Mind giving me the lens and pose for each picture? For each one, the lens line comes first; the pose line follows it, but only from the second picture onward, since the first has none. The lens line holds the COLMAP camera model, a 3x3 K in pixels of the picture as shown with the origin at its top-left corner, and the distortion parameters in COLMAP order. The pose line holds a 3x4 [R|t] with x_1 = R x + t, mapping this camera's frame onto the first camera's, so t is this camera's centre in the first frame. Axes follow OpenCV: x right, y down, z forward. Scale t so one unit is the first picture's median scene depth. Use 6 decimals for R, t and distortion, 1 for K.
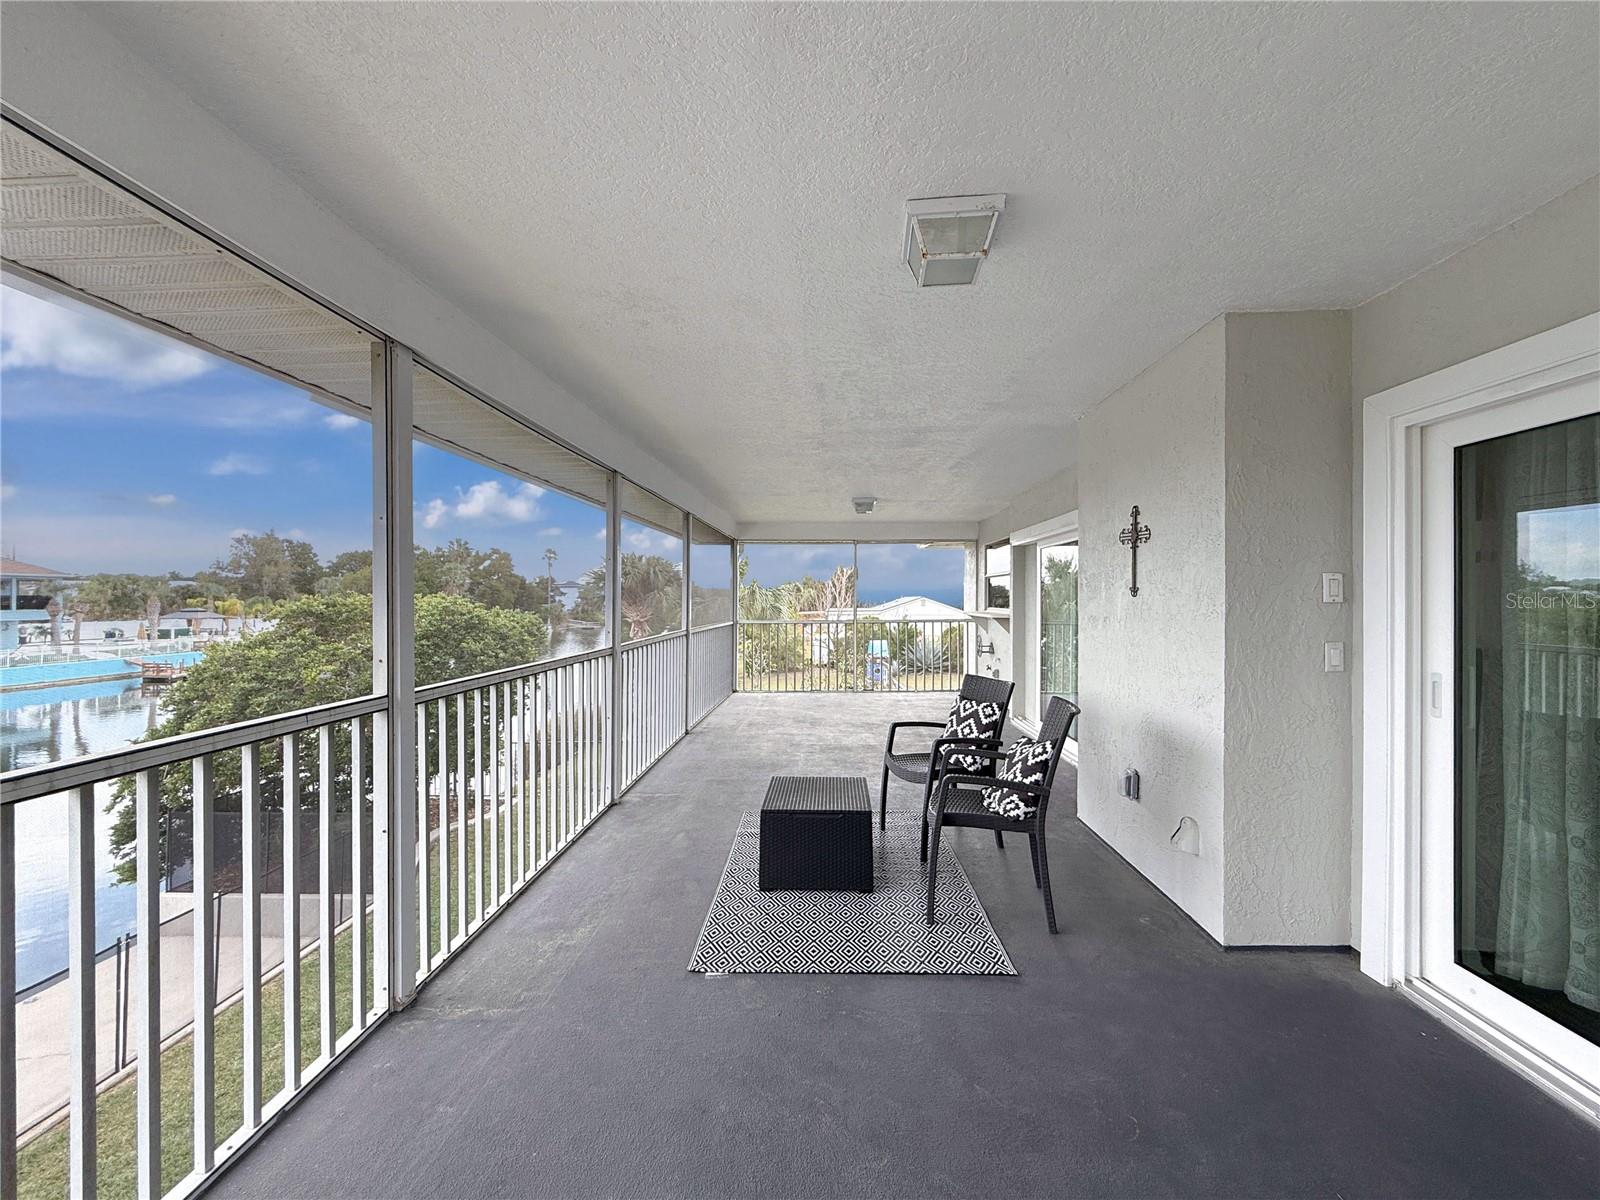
lens RADIAL K [[649.6, 0, 800.0], [0, 649.6, 600.0], [0, 0, 1]] dist [-0.000273, -0.000289]
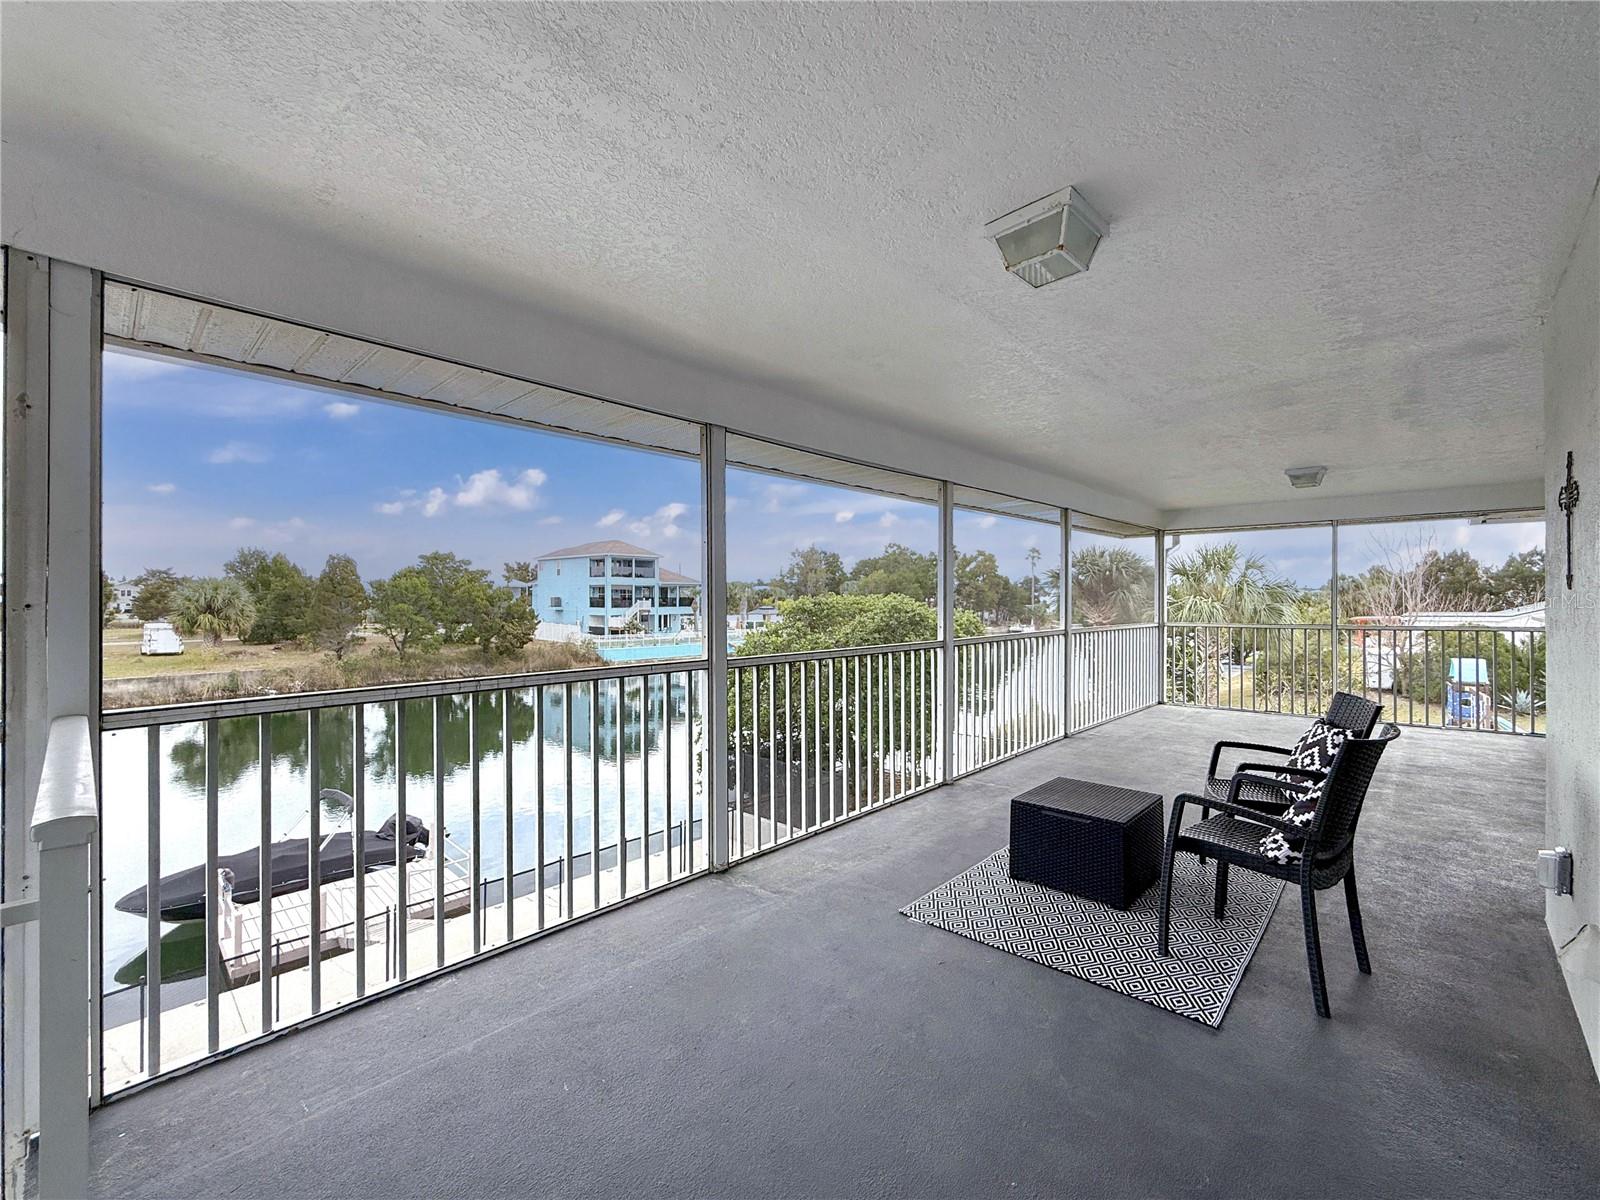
lens RADIAL K [[673.8, 0, 800.0], [0, 673.8, 600.0], [0, 0, 1]] dist [-0.001550, -0.000273]
pose [[0.758138, -0.000247, -0.652094, 0.282952], [-0.000294, 1.000000, -0.000720, 0.004957], [0.652094, 0.000738, 0.758137, -0.022894]]
